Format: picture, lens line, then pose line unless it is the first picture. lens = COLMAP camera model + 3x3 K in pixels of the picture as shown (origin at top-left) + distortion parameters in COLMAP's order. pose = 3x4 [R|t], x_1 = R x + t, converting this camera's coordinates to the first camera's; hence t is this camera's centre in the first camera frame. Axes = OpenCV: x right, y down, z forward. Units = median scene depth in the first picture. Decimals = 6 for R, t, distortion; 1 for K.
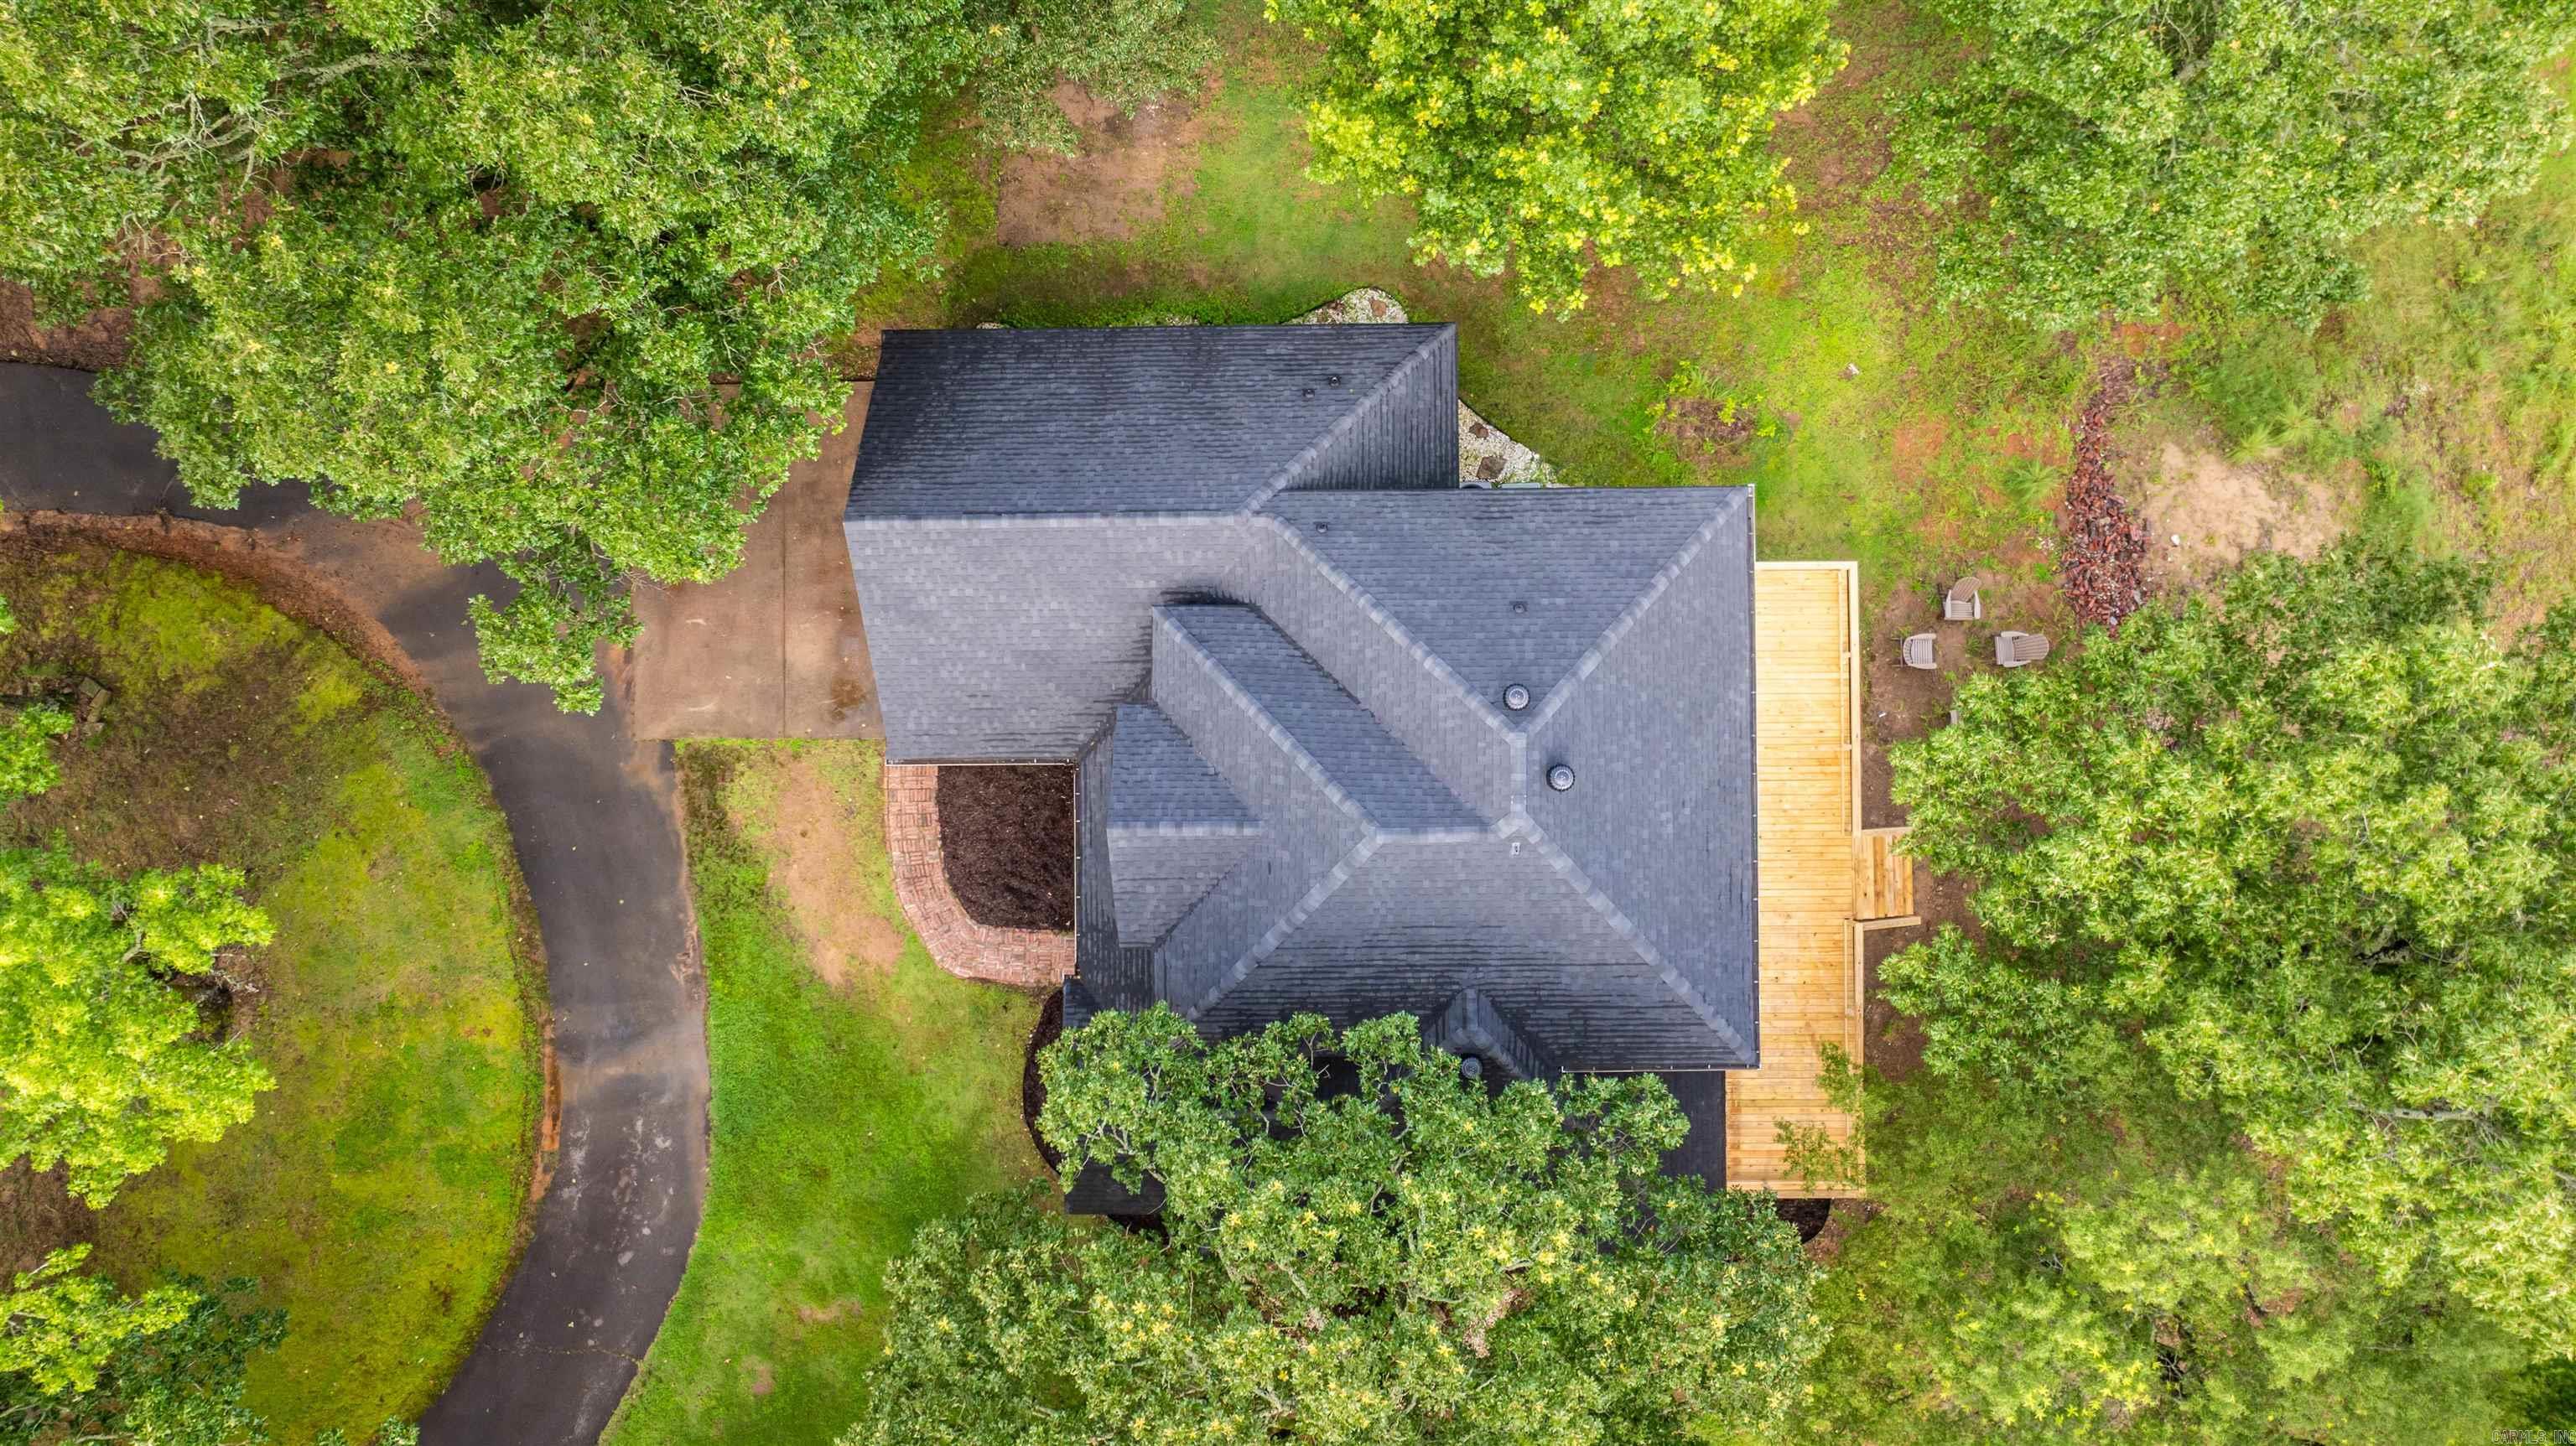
lens RADIAL K [[1830.4, 0, 1283.7], [0, 1830.4, 720.4], [0, 0, 1]] dist [-0.005897, -0.000312]
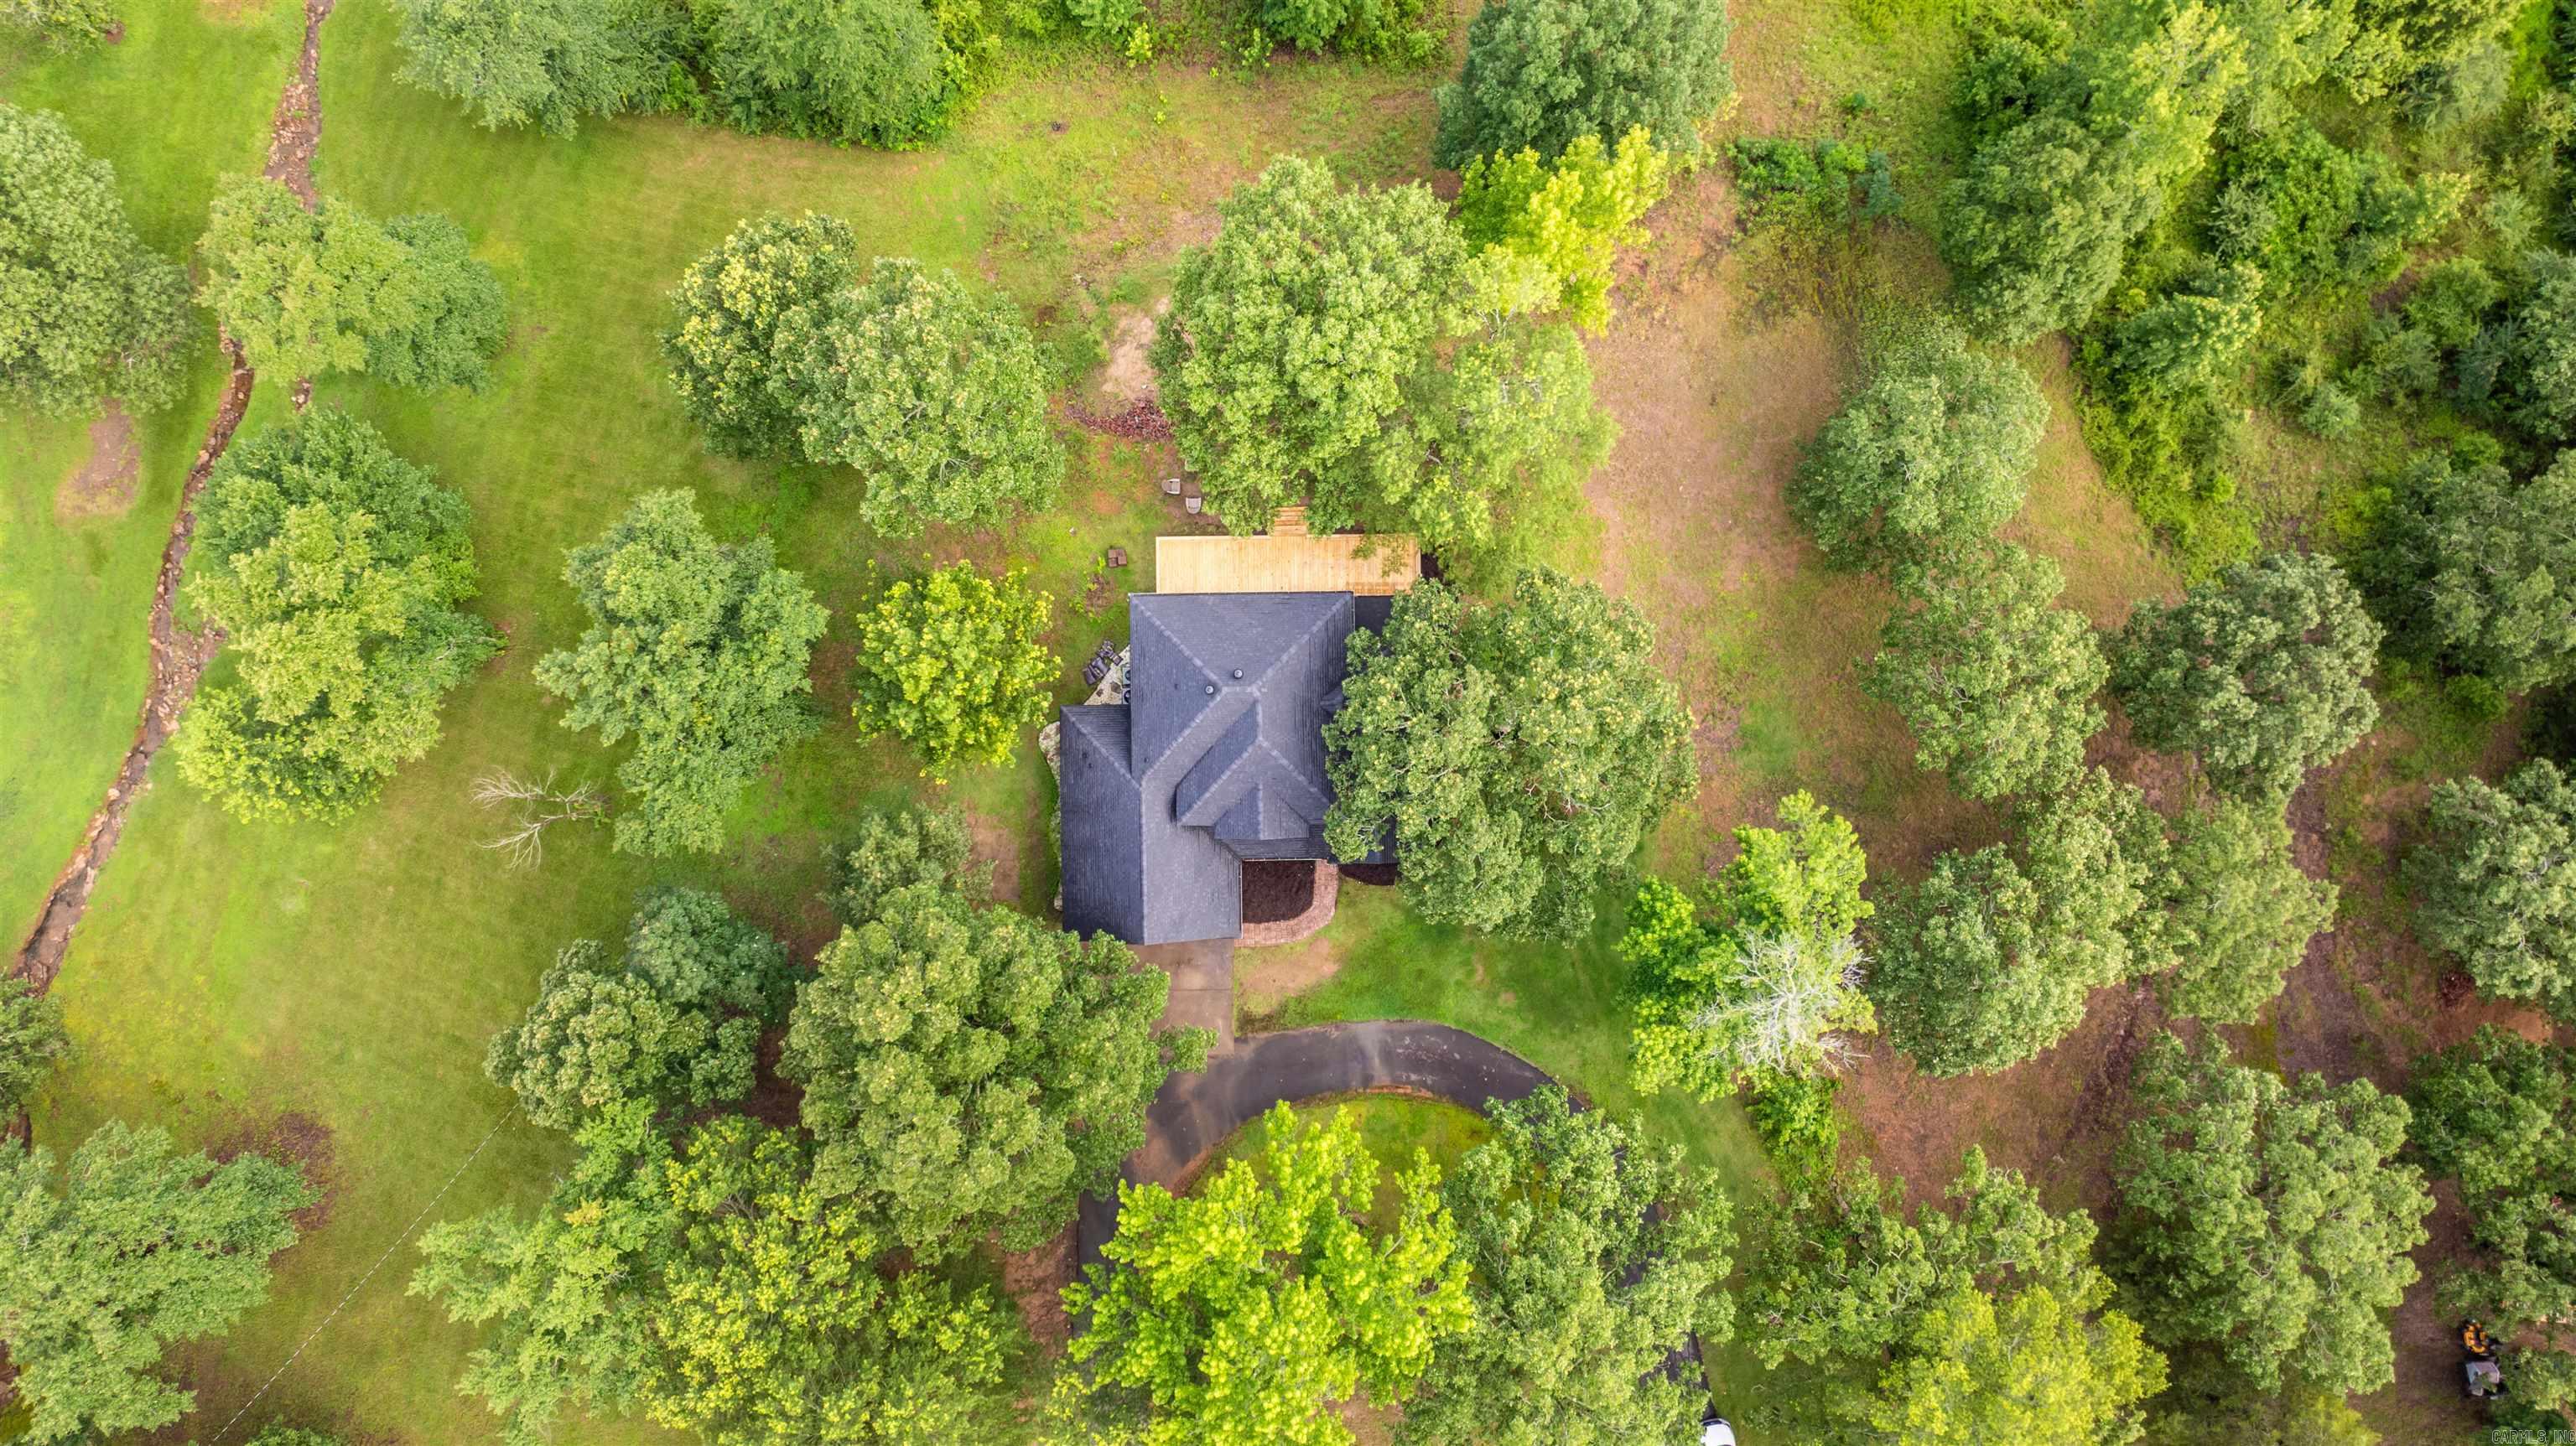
lens RADIAL K [[1830.4, 0, 1291.9], [0, 1830.4, 719.0], [0, 0, 1]] dist [-0.005897, -0.000312]
pose [[-0.007690, -0.999240, 0.038221, -0.020645], [0.999917, -0.007288, 0.010655, 0.070282], [-0.010369, 0.038300, 0.999212, -1.521094]]
